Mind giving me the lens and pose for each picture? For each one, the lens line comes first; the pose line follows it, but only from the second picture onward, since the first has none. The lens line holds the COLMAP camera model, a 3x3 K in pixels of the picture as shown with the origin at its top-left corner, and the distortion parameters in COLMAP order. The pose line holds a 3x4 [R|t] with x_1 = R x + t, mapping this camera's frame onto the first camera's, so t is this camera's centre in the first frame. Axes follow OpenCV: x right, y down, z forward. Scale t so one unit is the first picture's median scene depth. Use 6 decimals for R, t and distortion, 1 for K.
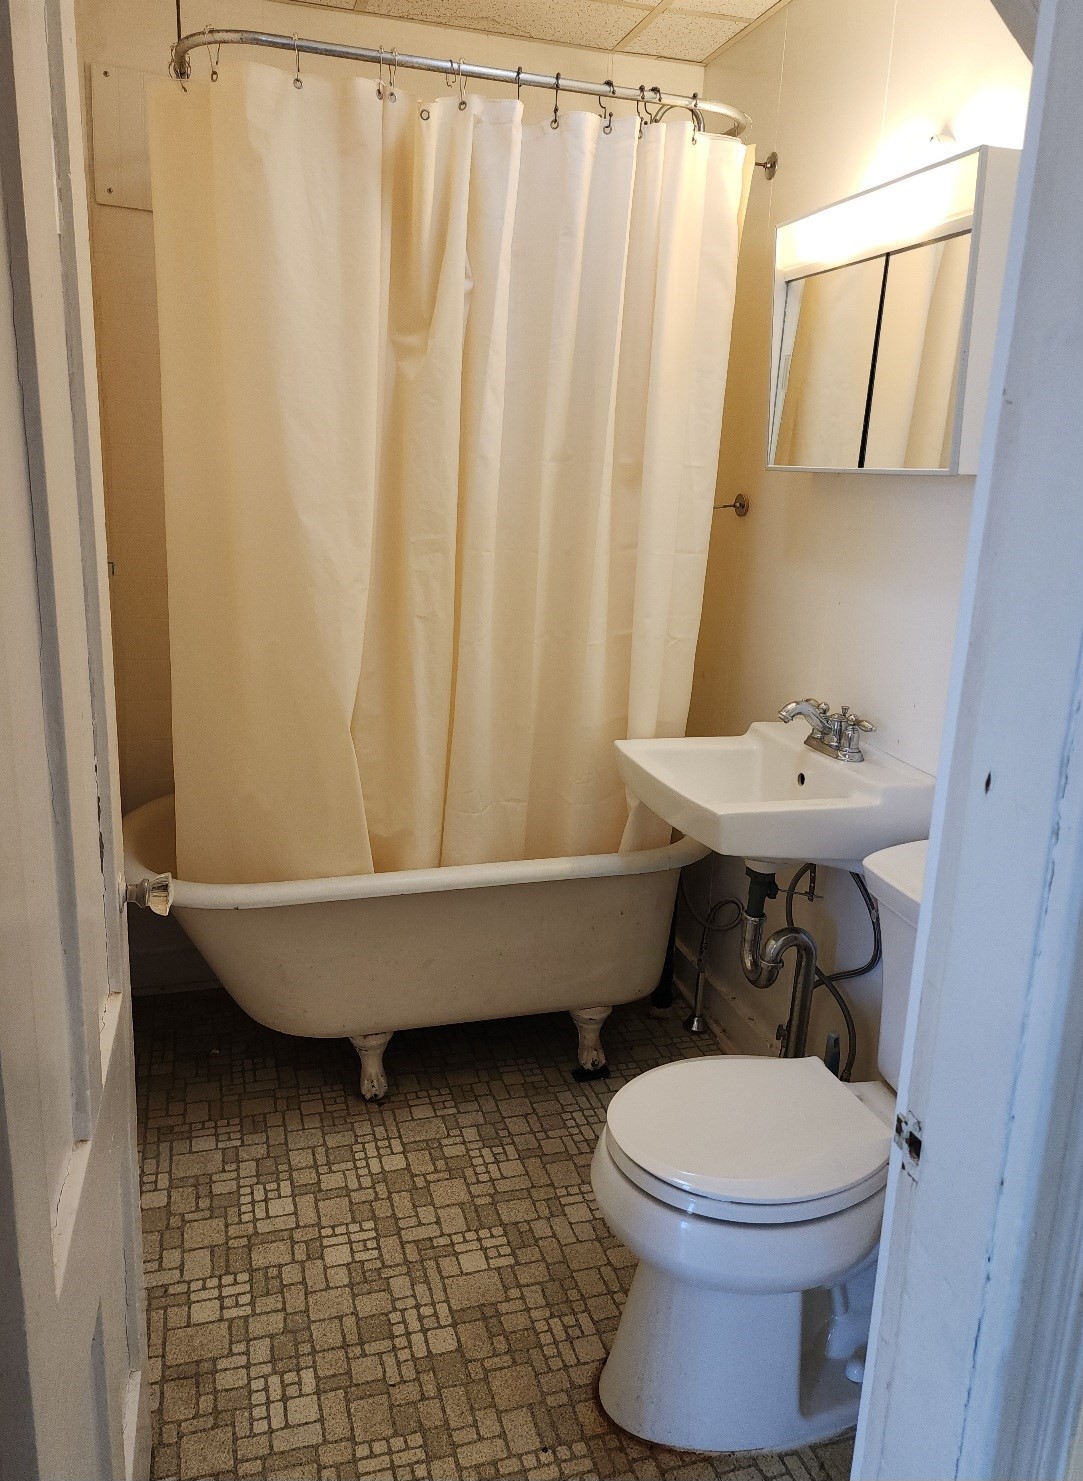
lens RADIAL K [[1049.3, 0, 539.2], [0, 1049.3, 736.3], [0, 0, 1]] dist [0.010759, 0.002380]
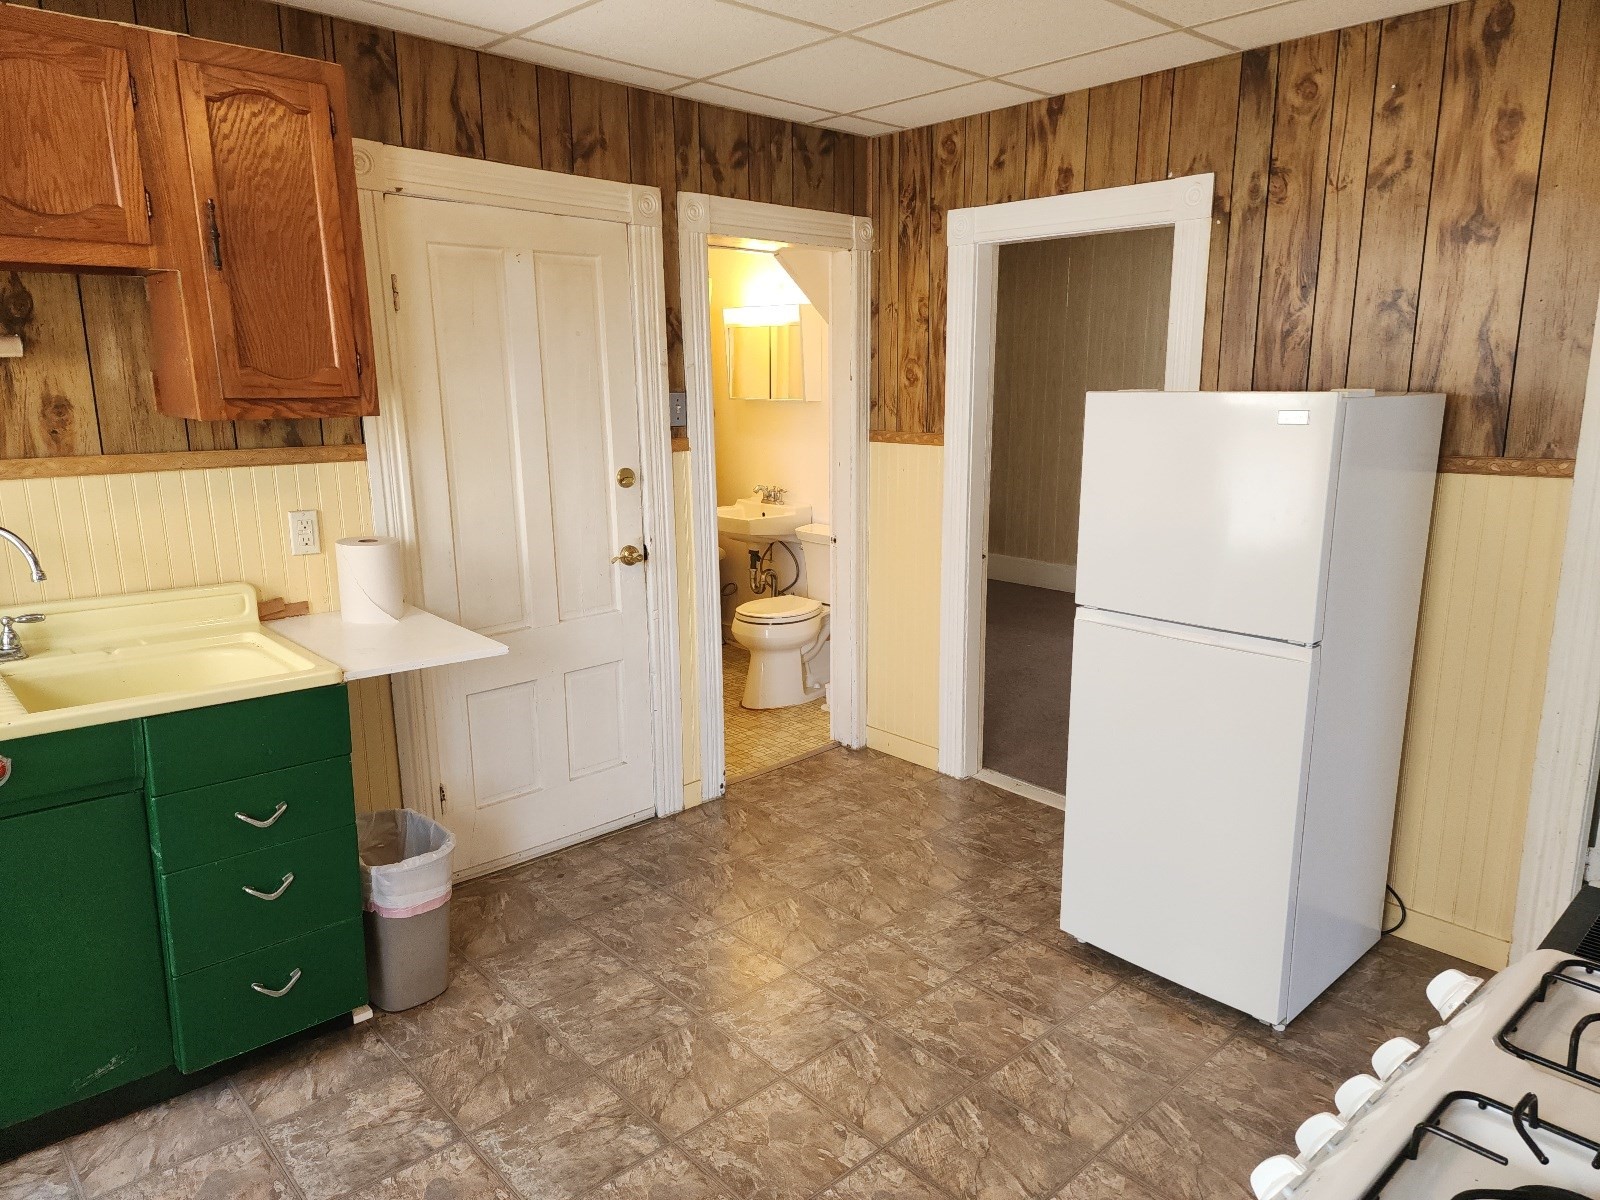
lens RADIAL K [[1073.7, 0, 802.2], [0, 1073.7, 594.8], [0, 0, 1]] dist [0.082803, -0.065121]
pose [[0.900427, -0.127804, 0.415809, -0.831390], [0.145701, 0.989262, -0.011450, 0.291993], [-0.409880, 0.070894, 0.909380, -1.527519]]
